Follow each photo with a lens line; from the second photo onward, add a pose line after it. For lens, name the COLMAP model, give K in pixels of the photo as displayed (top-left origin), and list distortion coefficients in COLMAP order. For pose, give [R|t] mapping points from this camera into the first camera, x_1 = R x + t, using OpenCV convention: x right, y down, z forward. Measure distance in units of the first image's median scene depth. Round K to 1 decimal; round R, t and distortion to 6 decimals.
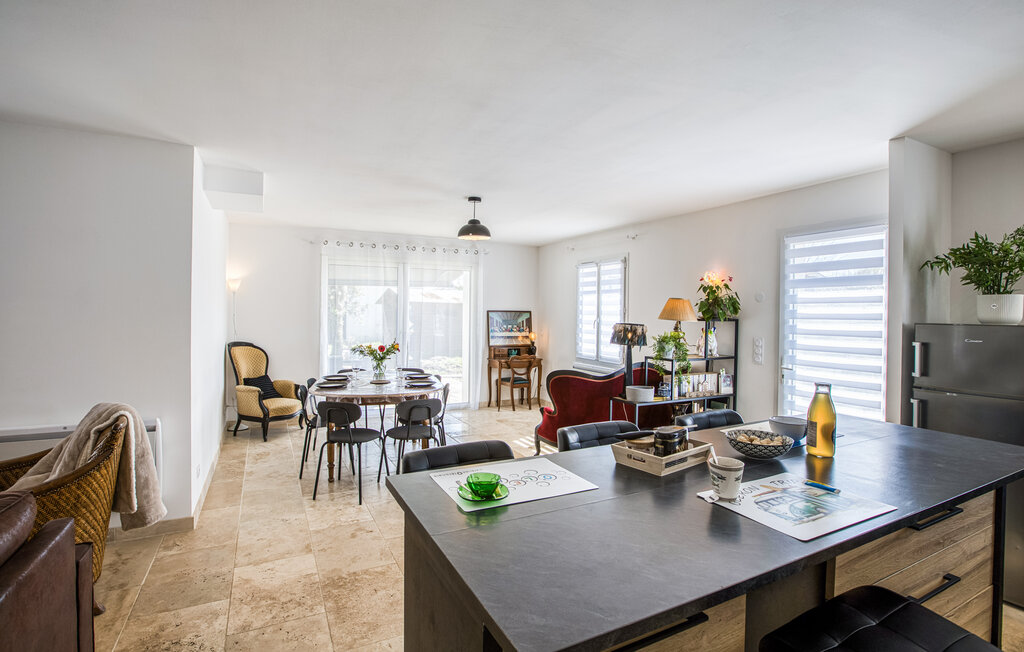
lens RADIAL K [[468.0, 0, 490.7], [0, 468.0, 319.2], [0, 0, 1]] dist [-0.032982, 0.000245]
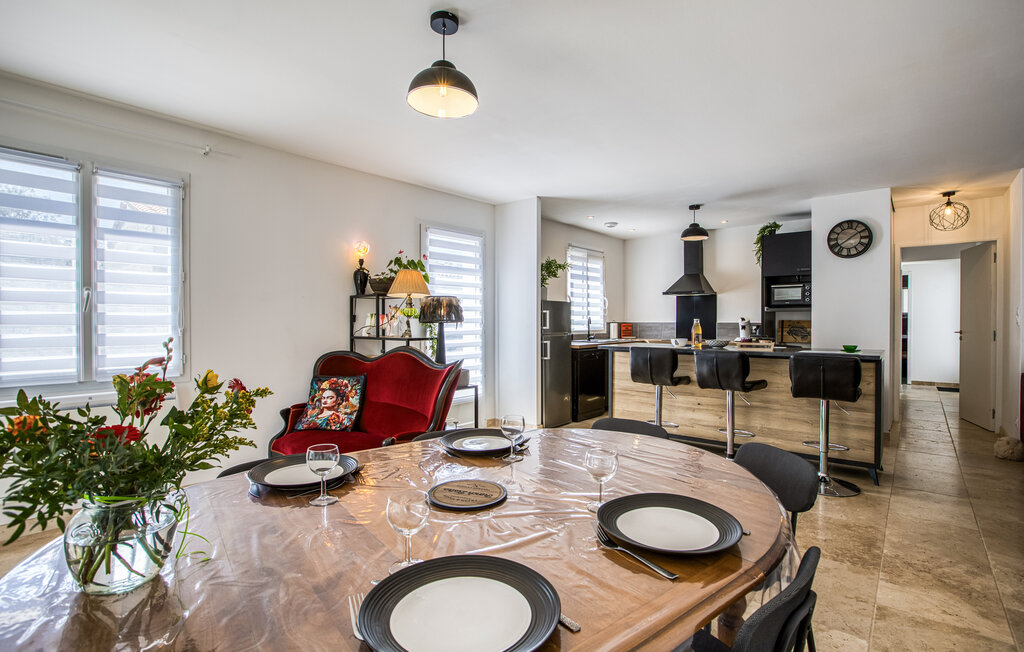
lens RADIAL K [[475.5, 0, 535.7], [0, 475.5, 322.5], [0, 0, 1]] dist [-0.011094, 0.000465]
pose [[-0.428472, -0.017890, 0.903378, -0.367945], [0.009090, 0.999668, 0.024109, 0.023573], [-0.903510, 0.018542, -0.428167, 0.809850]]
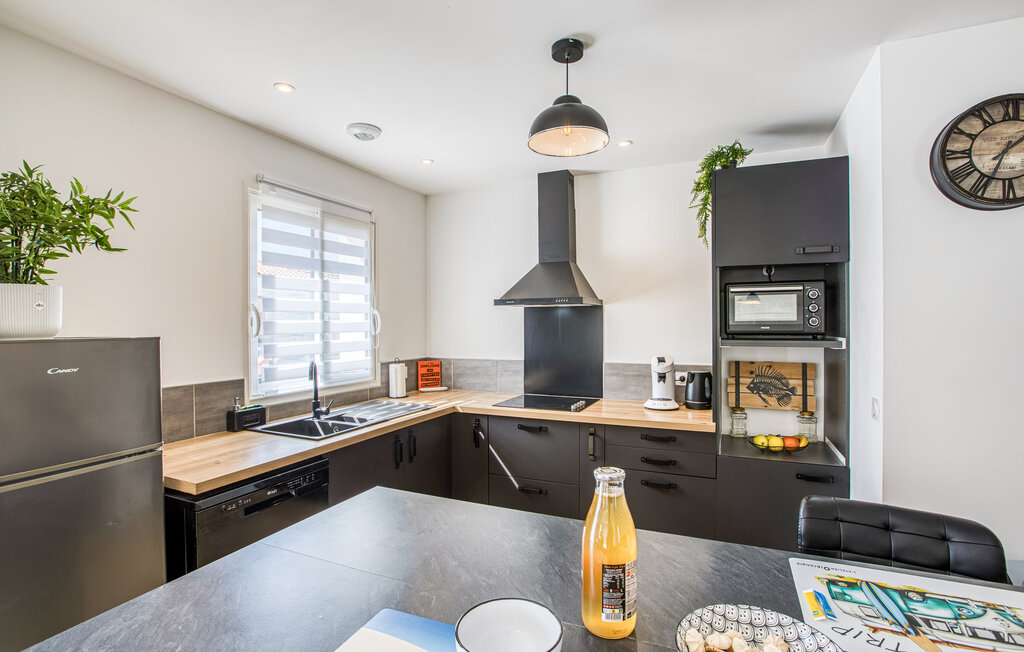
lens RADIAL K [[475.5, 0, 535.7], [0, 475.5, 322.5], [0, 0, 1]] dist [-0.011094, 0.000465]
pose [[-0.672881, -0.010541, 0.739676, 0.111875], [0.011828, 0.999617, 0.025006, -0.006371], [-0.739657, 0.025575, -0.672498, 0.366445]]
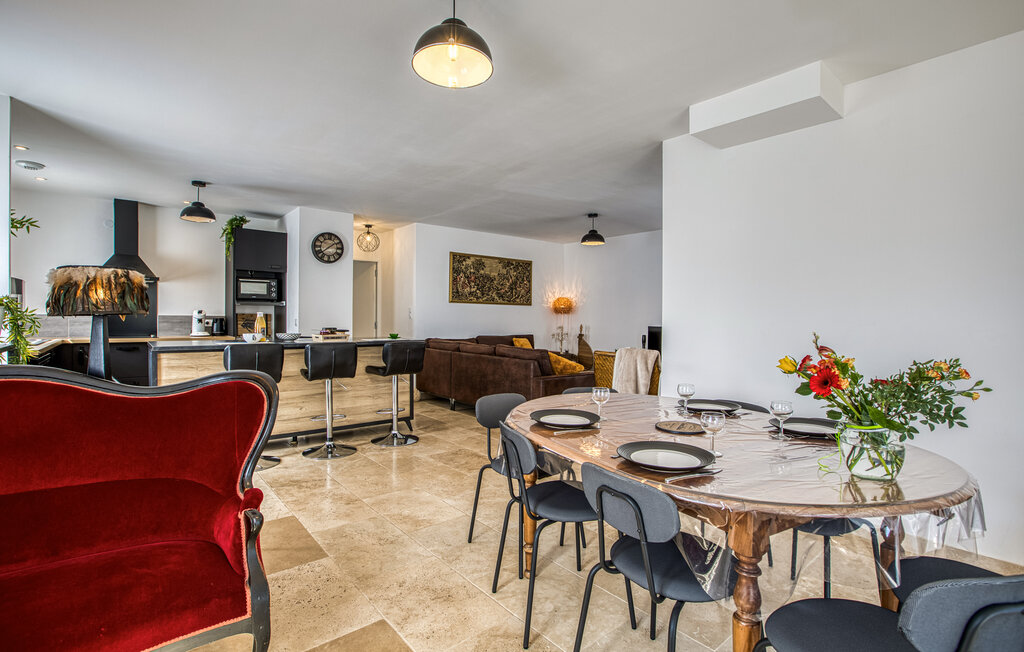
lens RADIAL K [[480.7, 0, 486.9], [0, 480.7, 323.3], [0, 0, 1]] dist [-0.017996, -0.000151]
pose [[-0.978143, -0.021288, -0.206839, 0.012264], [-0.027273, 0.999286, 0.026131, 0.027263], [0.206135, 0.031201, -0.978026, 1.025269]]
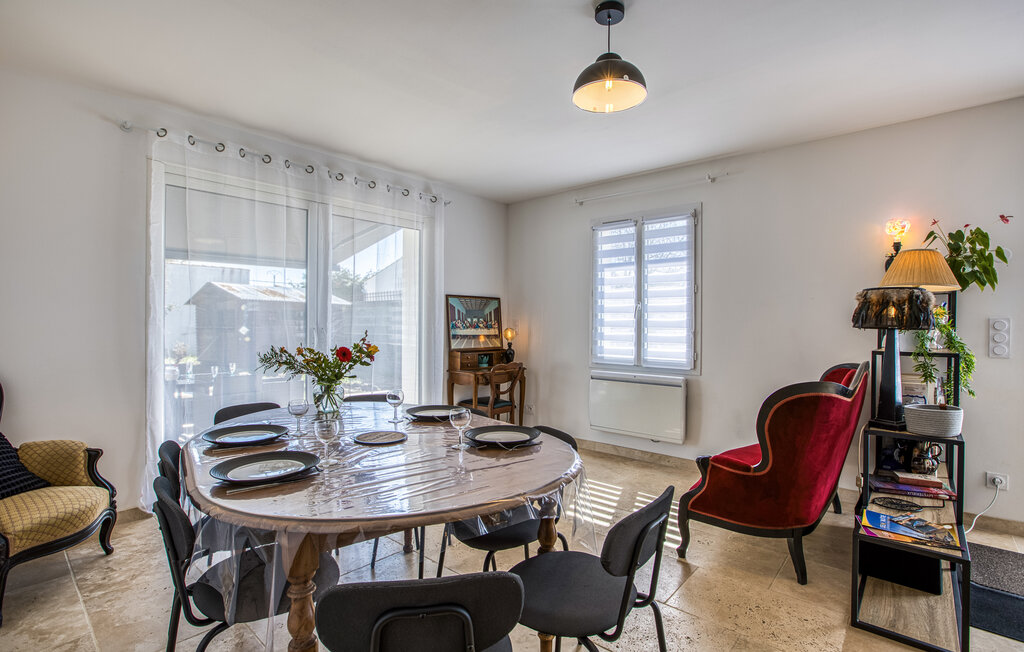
lens RADIAL K [[480.7, 0, 486.9], [0, 480.7, 323.3], [0, 0, 1]] dist [-0.017996, -0.000151]
pose [[0.930281, -0.003913, 0.366826, -0.227871], [0.009236, 0.999876, -0.012756, 0.034331], [-0.366731, 0.015255, 0.930202, 0.442813]]
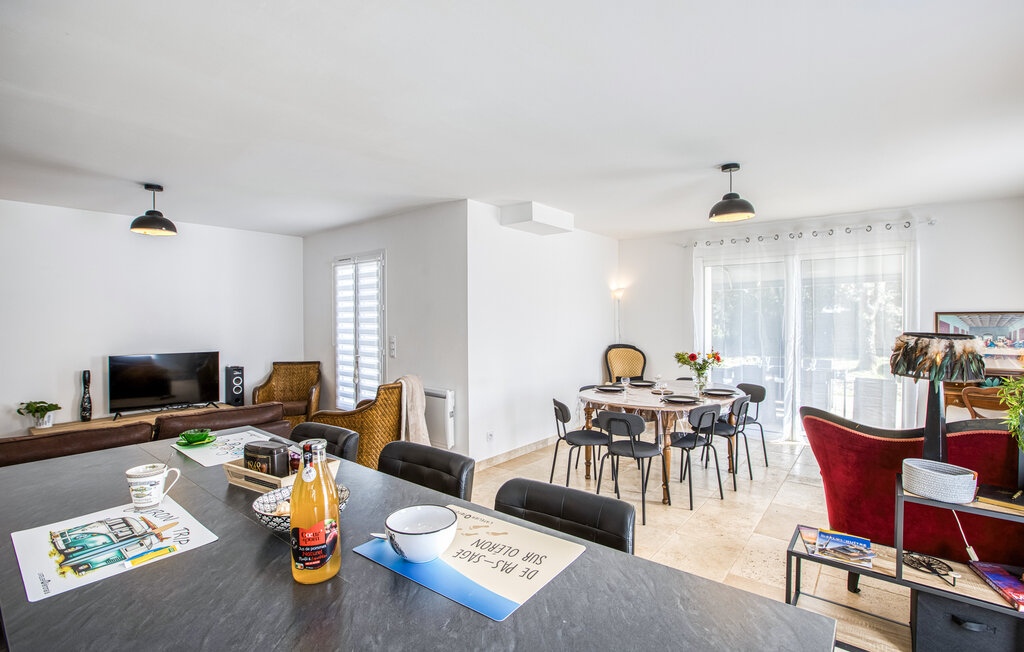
lens RADIAL K [[475.5, 0, 535.7], [0, 475.5, 322.5], [0, 0, 1]] dist [-0.011094, 0.000465]
pose [[0.462206, 0.000602, -0.886773, 0.361061], [-0.004945, 0.999986, -0.001899, -0.000642], [0.886759, 0.005263, 0.462202, 0.258525]]
